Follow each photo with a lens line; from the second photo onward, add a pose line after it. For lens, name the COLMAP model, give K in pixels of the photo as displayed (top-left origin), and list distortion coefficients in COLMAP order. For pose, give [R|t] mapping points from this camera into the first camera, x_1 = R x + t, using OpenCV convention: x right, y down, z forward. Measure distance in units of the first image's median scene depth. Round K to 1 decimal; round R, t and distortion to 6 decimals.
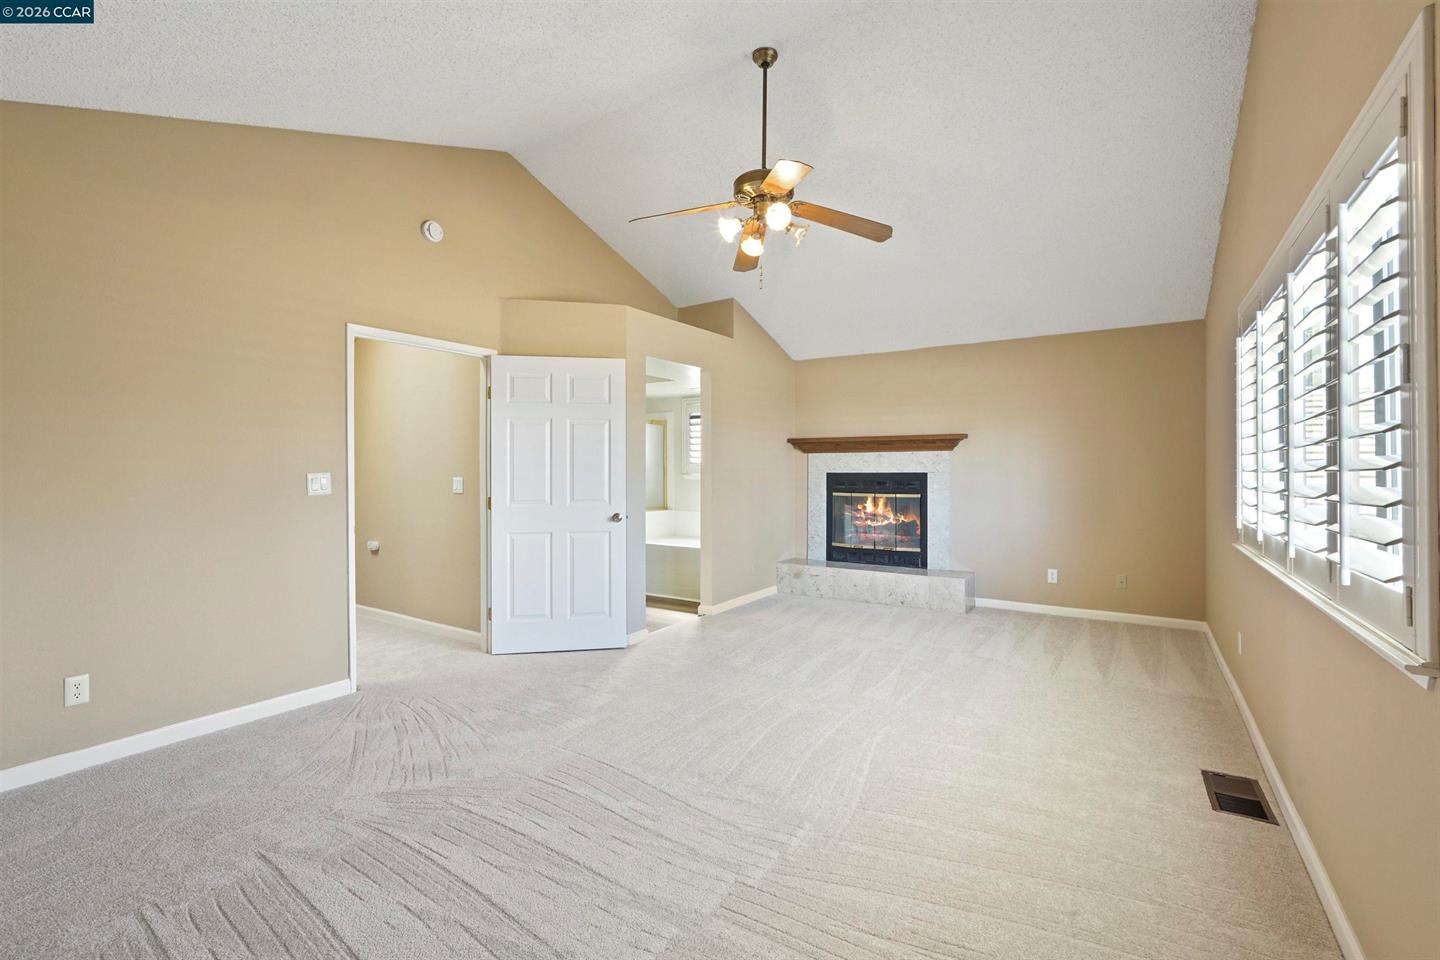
lens RADIAL K [[632.6, 0, 713.9], [0, 632.6, 475.4], [0, 0, 1]] dist [0.004476, 0.000774]
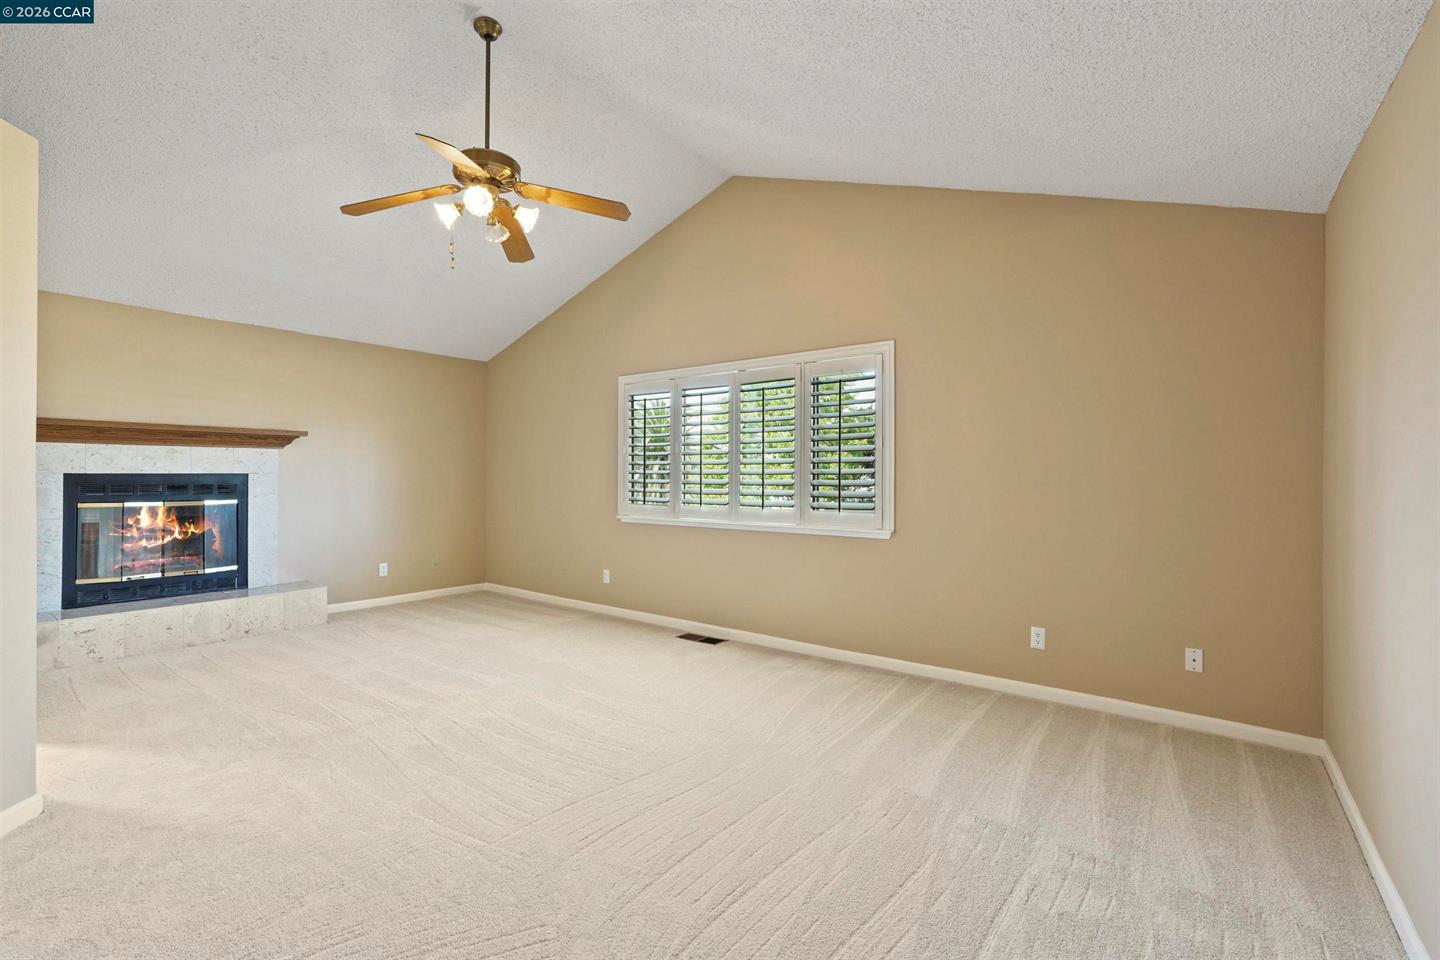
lens RADIAL K [[632.6, 0, 713.4], [0, 632.6, 461.2], [0, 0, 1]] dist [0.004476, 0.000774]
pose [[0.100309, 0.021495, 0.994724, -0.420368], [0.003297, 0.999754, -0.021936, -0.000016], [-0.994951, 0.005480, 0.100213, 0.288389]]
